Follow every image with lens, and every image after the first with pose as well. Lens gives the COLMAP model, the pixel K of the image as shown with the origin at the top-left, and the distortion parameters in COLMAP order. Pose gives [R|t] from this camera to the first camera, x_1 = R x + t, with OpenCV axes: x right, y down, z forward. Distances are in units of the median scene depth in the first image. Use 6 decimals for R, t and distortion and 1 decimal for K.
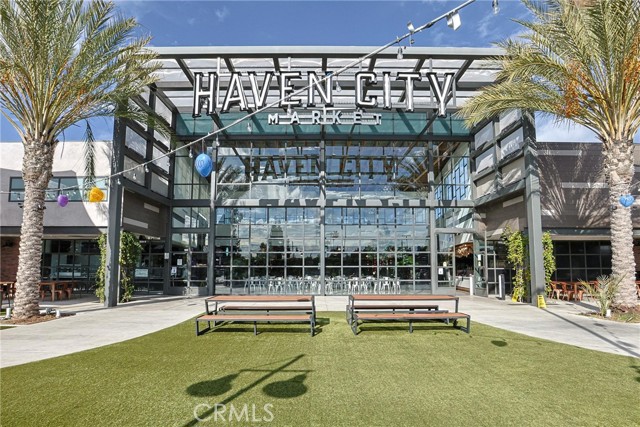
lens RADIAL K [[312.3, 0, 329.5], [0, 312.3, 212.9], [0, 0, 1]] dist [-0.036266, 0.000866]
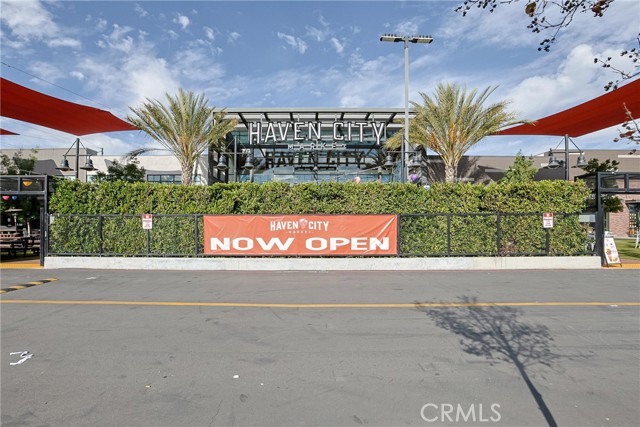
lens RADIAL K [[312.3, 0, 329.5], [0, 312.3, 212.9], [0, 0, 1]] dist [-0.036266, 0.000866]
pose [[0.999710, 0.000151, 0.024064, 0.014764], [-0.003276, 0.991524, 0.129883, -0.146848], [-0.023840, -0.129925, 0.991237, -0.978835]]
